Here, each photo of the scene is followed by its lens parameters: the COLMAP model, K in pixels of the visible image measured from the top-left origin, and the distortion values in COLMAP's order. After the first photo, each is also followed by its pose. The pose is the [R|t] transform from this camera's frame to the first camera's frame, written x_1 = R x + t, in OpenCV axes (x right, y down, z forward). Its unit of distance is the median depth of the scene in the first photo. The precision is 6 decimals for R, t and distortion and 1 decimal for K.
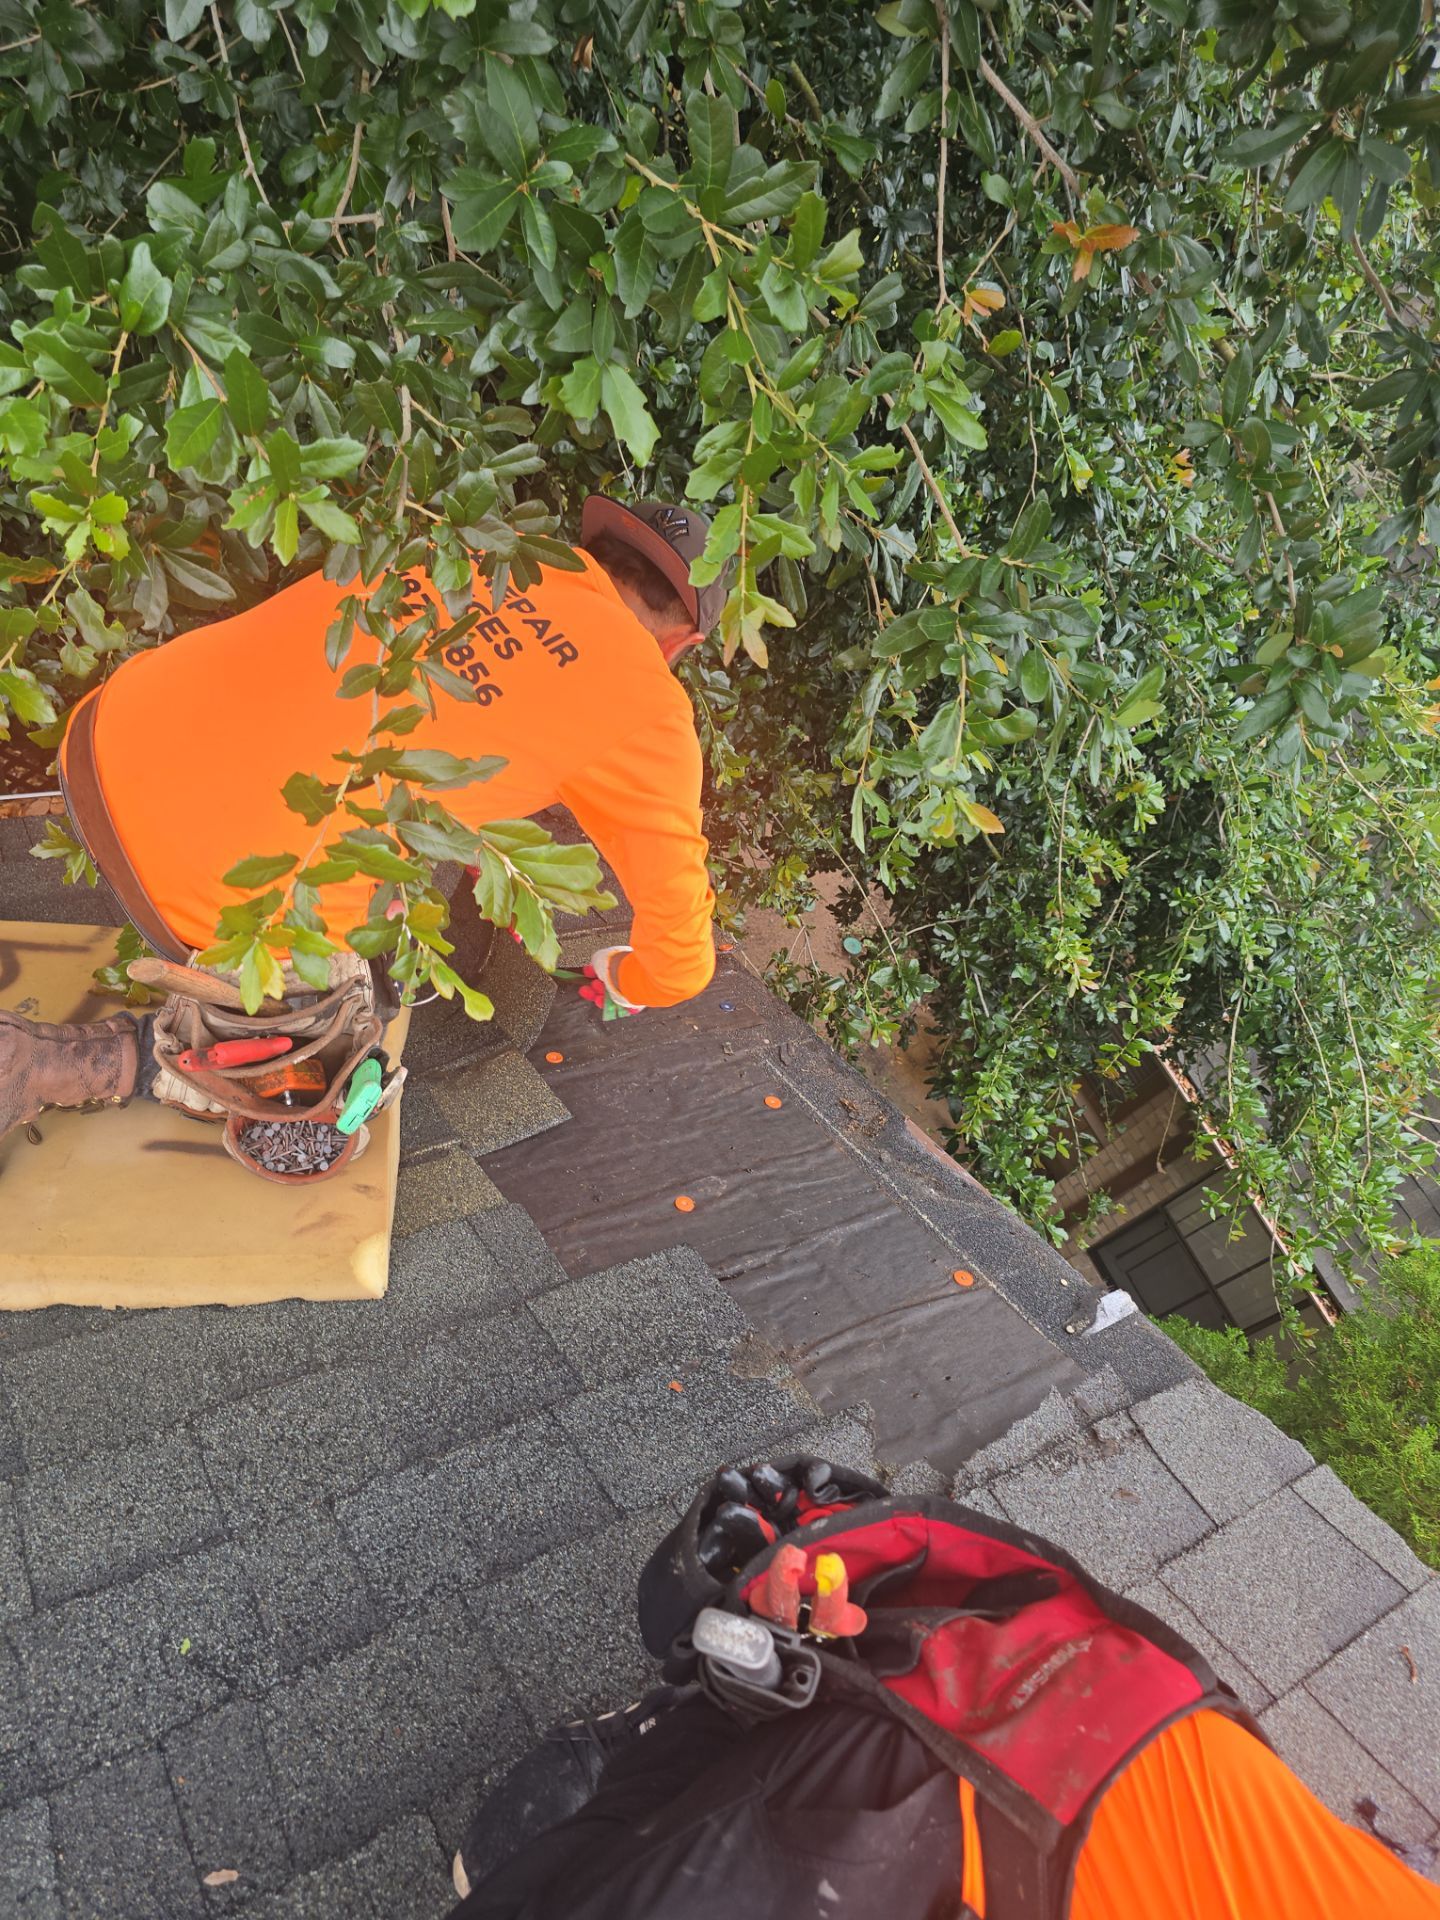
lens RADIAL K [[1256.1, 0, 718.7], [0, 1256.1, 957.0], [0, 0, 1]] dist [0.049034, -0.050219]
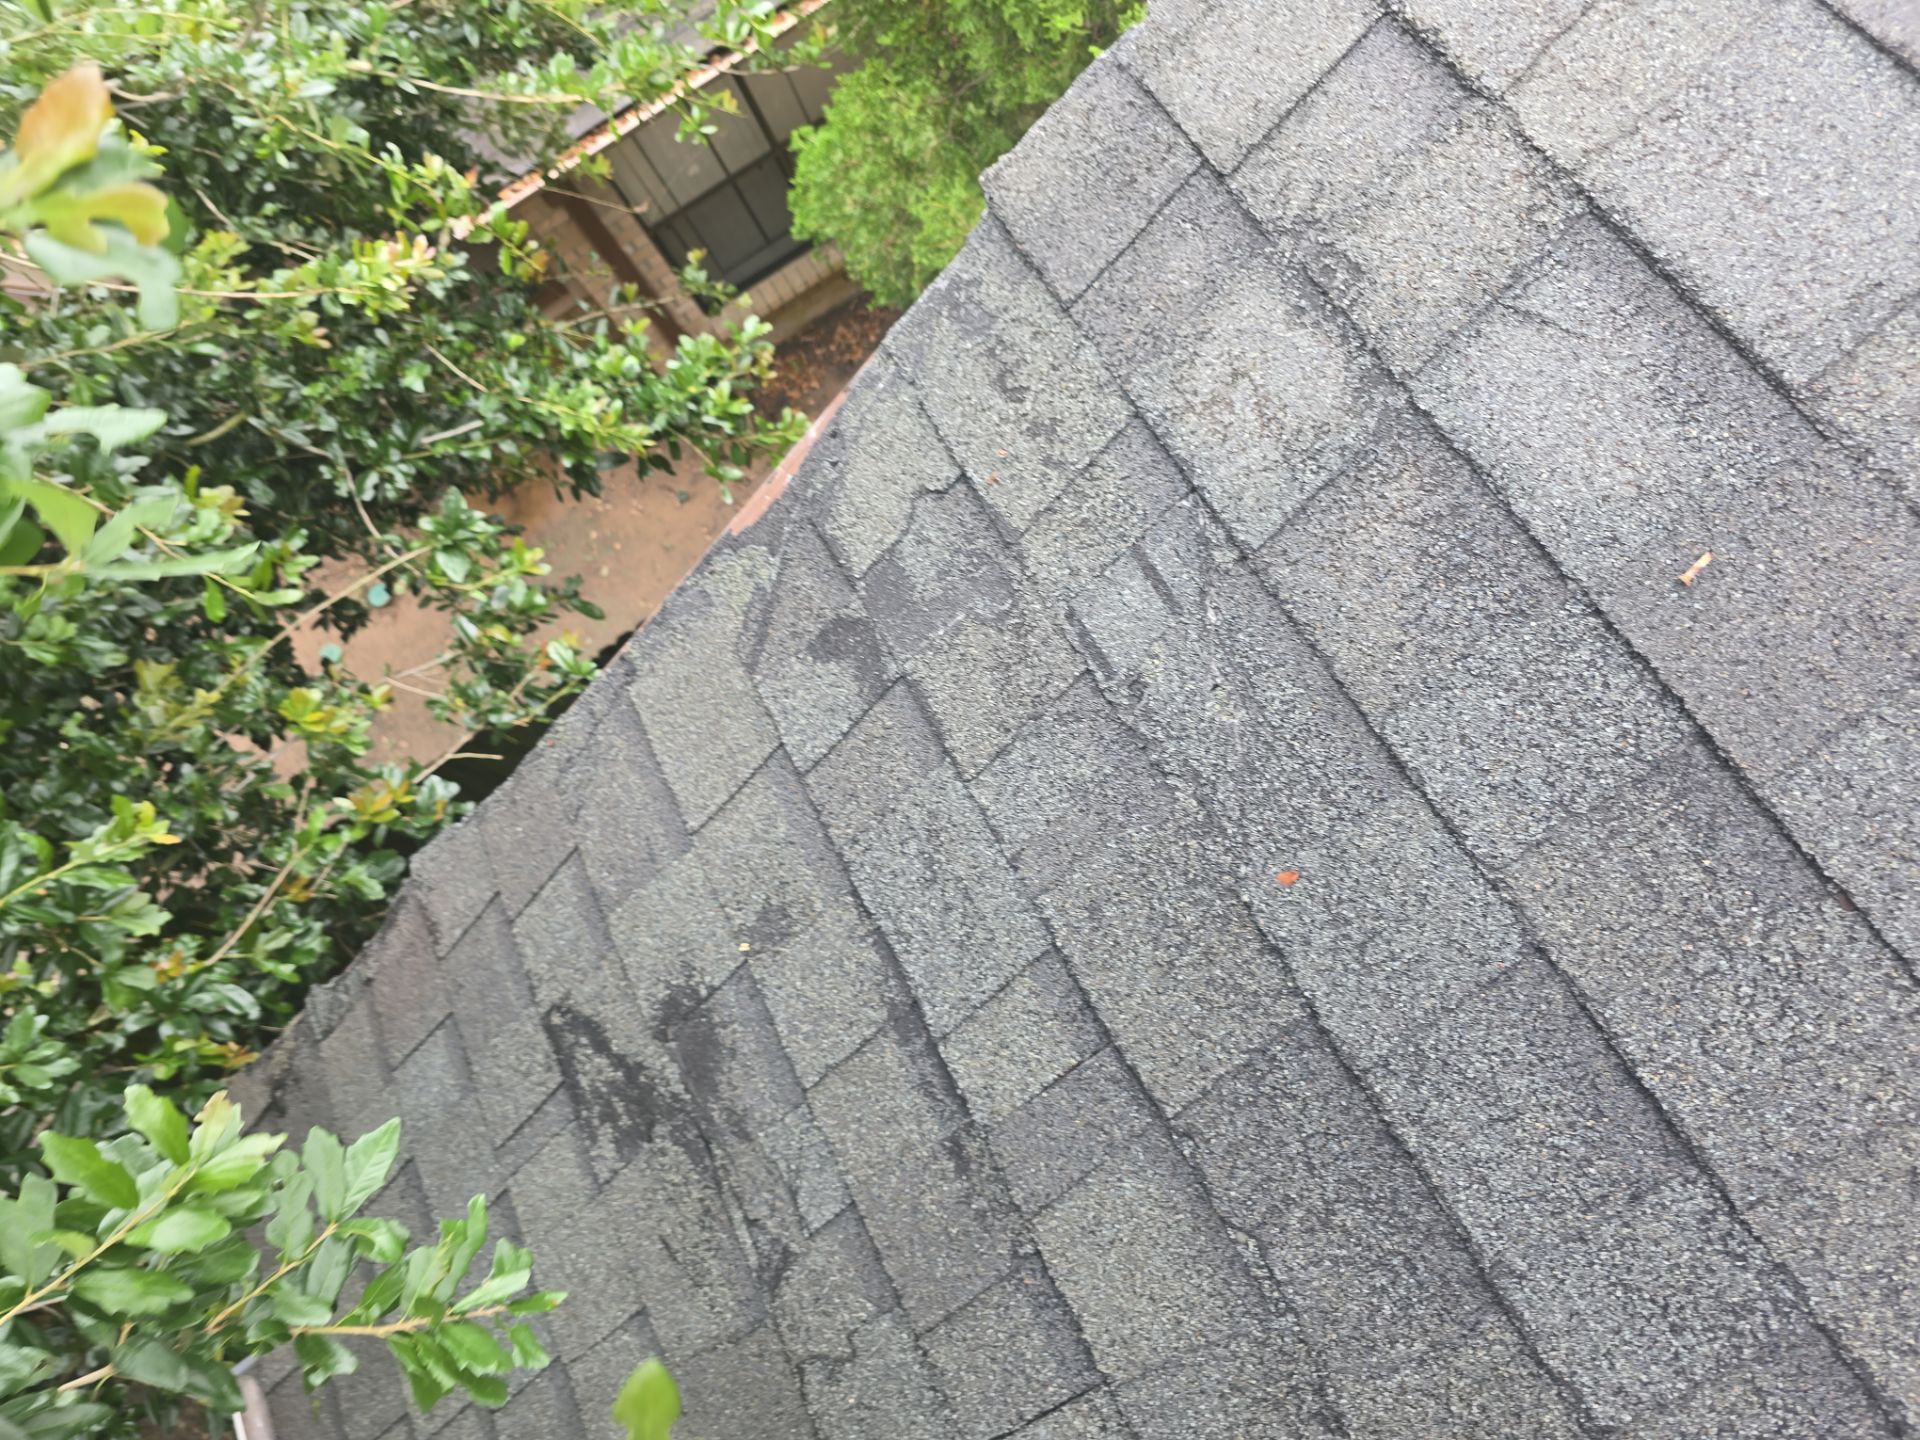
lens RADIAL K [[1256.1, 0, 921.4], [0, 1256.1, 714.0], [0, 0, 1]] dist [0.049034, -0.050219]
pose [[-0.119864, -0.992133, -0.036126, 0.036723], [0.915957, -0.124551, 0.381457, -0.022993], [-0.382956, 0.012633, 0.923680, 0.203089]]
